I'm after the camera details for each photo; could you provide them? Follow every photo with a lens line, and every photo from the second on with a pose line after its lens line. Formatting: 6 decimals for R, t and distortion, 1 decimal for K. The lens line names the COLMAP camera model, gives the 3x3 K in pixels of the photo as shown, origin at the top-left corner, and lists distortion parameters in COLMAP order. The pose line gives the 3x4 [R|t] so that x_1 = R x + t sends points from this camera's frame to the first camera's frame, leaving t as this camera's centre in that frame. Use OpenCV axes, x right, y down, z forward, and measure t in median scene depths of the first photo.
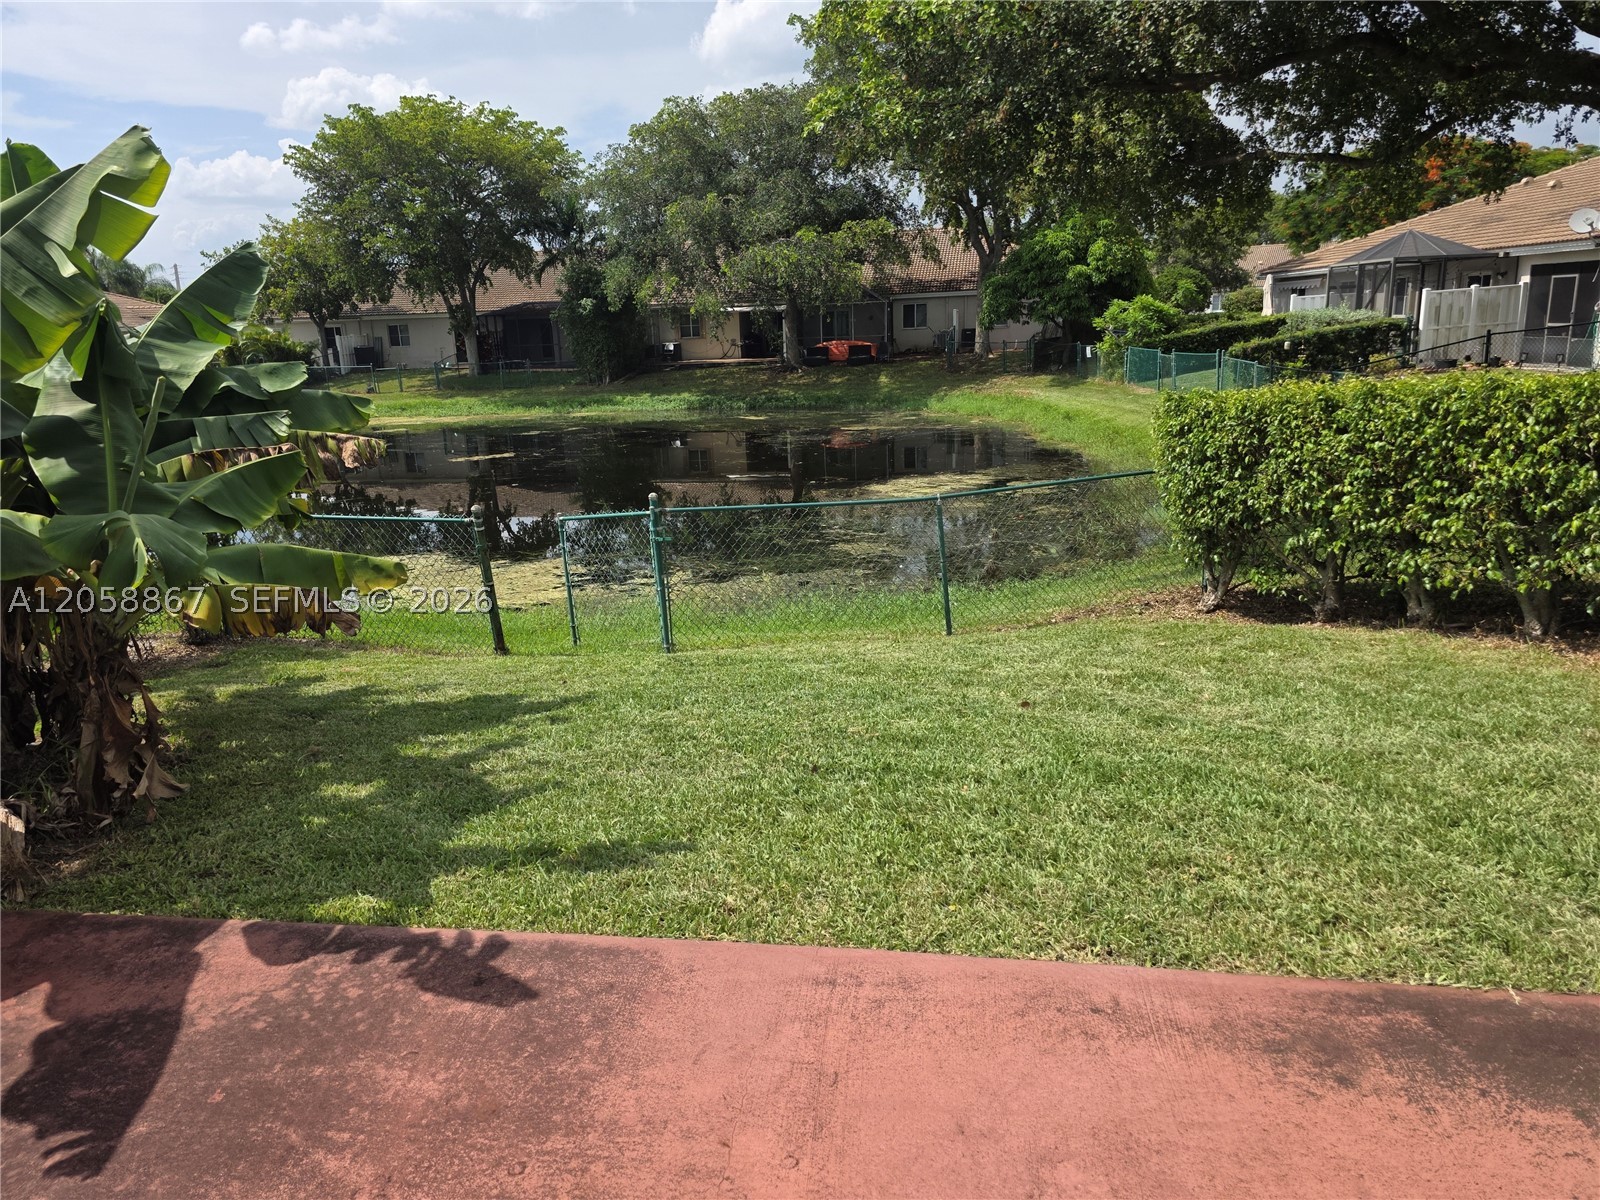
lens RADIAL K [[1078.7, 0, 793.9], [0, 1078.7, 574.6], [0, 0, 1]] dist [0.081384, -0.078235]
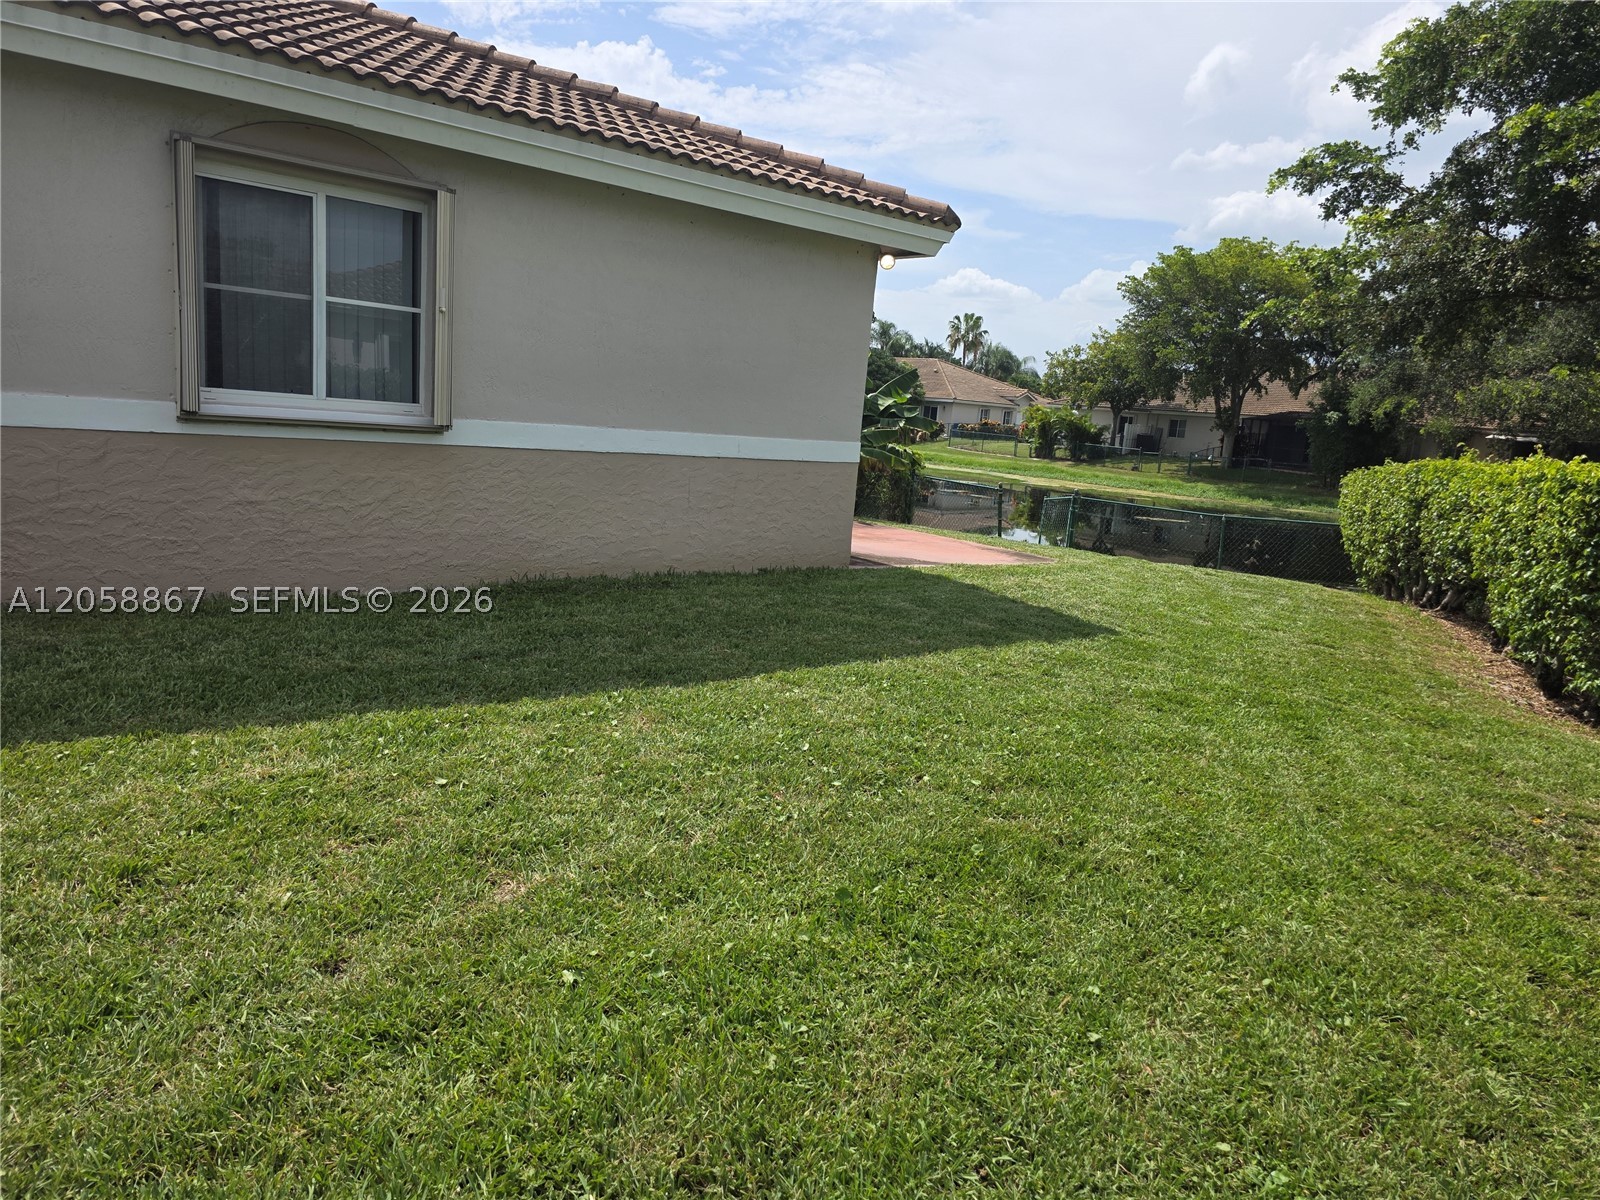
lens RADIAL K [[1150.0, 0, 805.1], [0, 1150.0, 596.9], [0, 0, 1]] dist [0.089815, -0.094963]
pose [[0.740226, 0.207780, -0.639447, 0.198626], [-0.257826, 0.966068, 0.015450, 0.046262], [0.620960, 0.153430, 0.768680, -0.209353]]
